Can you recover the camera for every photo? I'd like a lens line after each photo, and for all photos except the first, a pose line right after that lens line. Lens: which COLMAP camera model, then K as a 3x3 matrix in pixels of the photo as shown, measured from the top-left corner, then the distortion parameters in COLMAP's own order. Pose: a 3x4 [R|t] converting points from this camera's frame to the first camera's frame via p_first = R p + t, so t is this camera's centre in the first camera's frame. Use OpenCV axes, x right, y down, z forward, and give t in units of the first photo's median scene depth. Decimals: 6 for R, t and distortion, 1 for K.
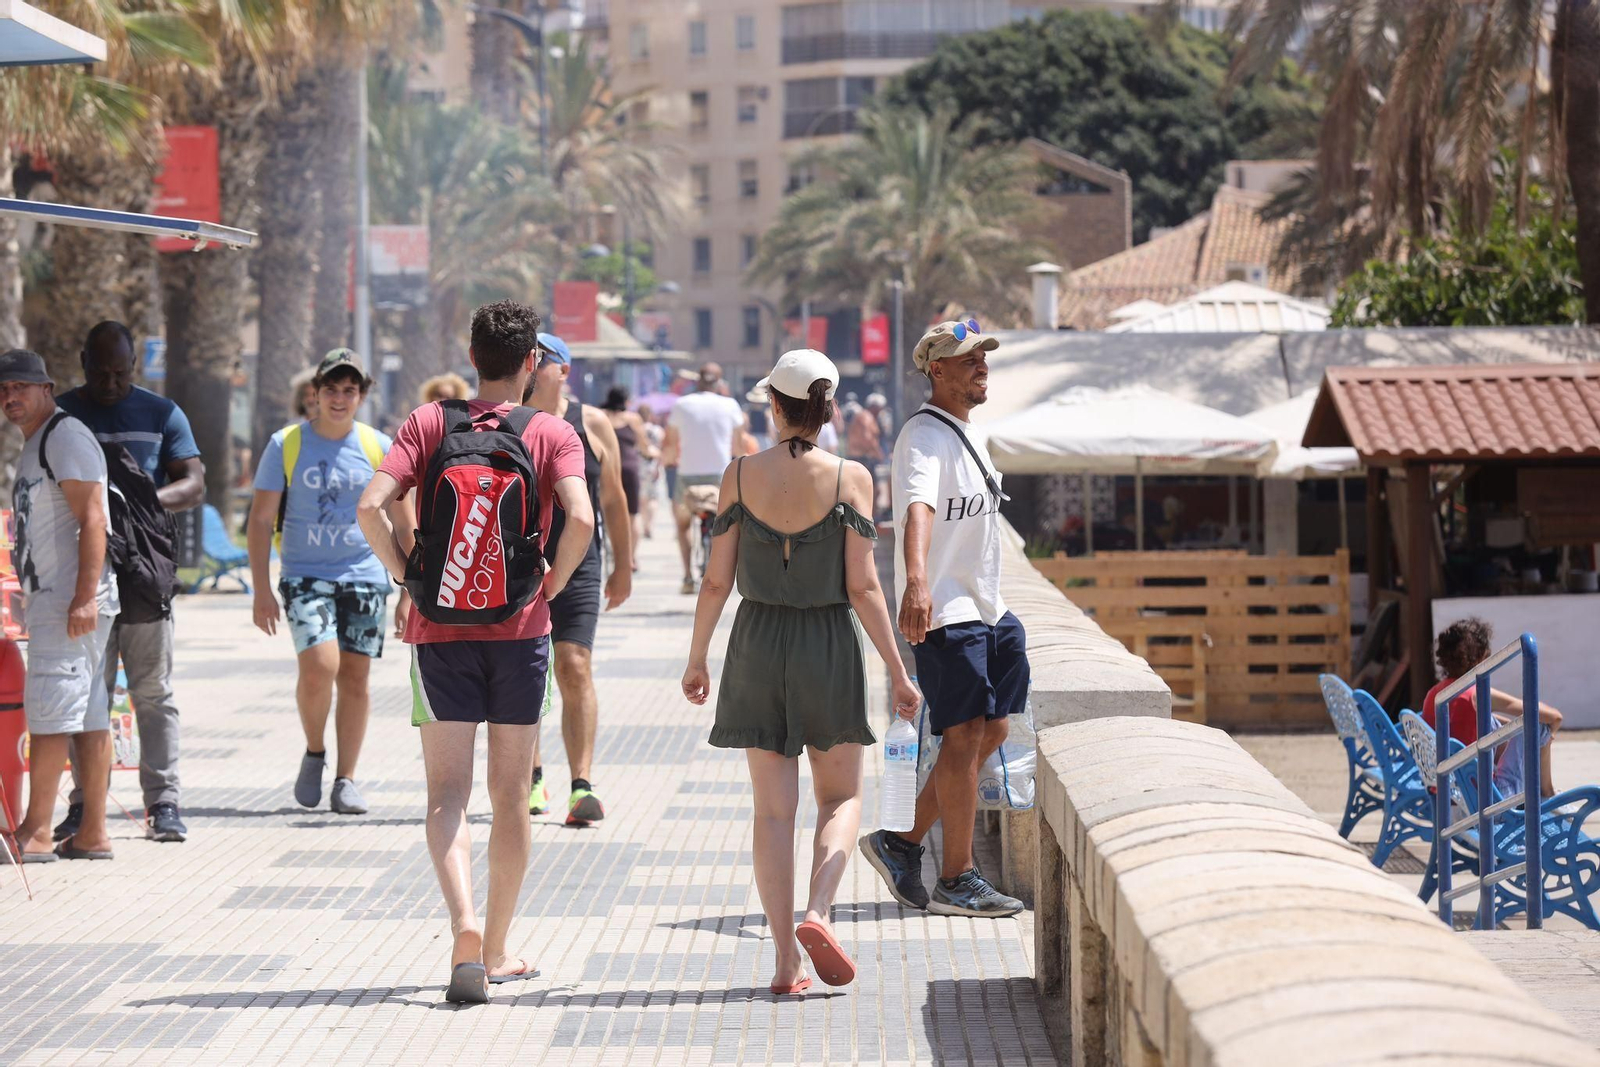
lens RADIAL K [[7824.2, 0, 800.0], [0, 7824.2, 533.5], [0, 0, 1]] dist [0.589762, 12.818958]
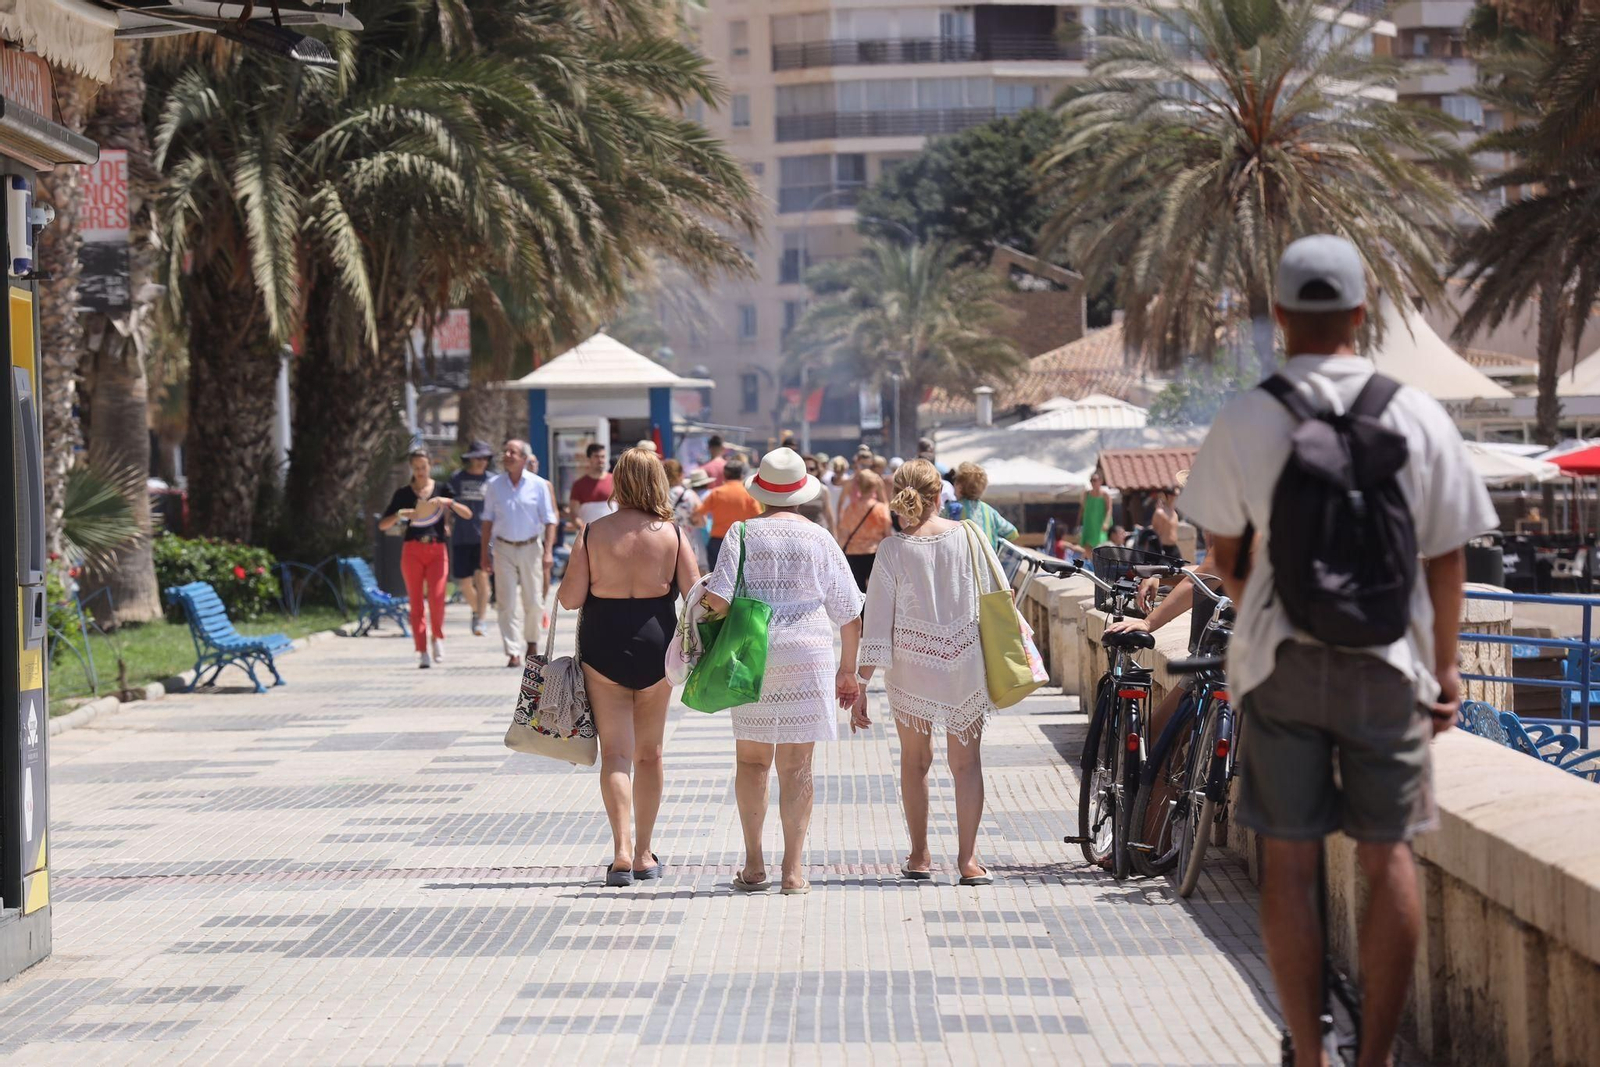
lens RADIAL K [[7824.2, 0, 800.0], [0, 7824.2, 533.5], [0, 0, 1]] dist [0.589762, 12.818958]
pose [[0.999920, -0.012620, 0.000875, -0.004439], [0.012626, 0.999889, -0.007956, 0.004292], [-0.000775, 0.007967, 0.999968, -0.274459]]
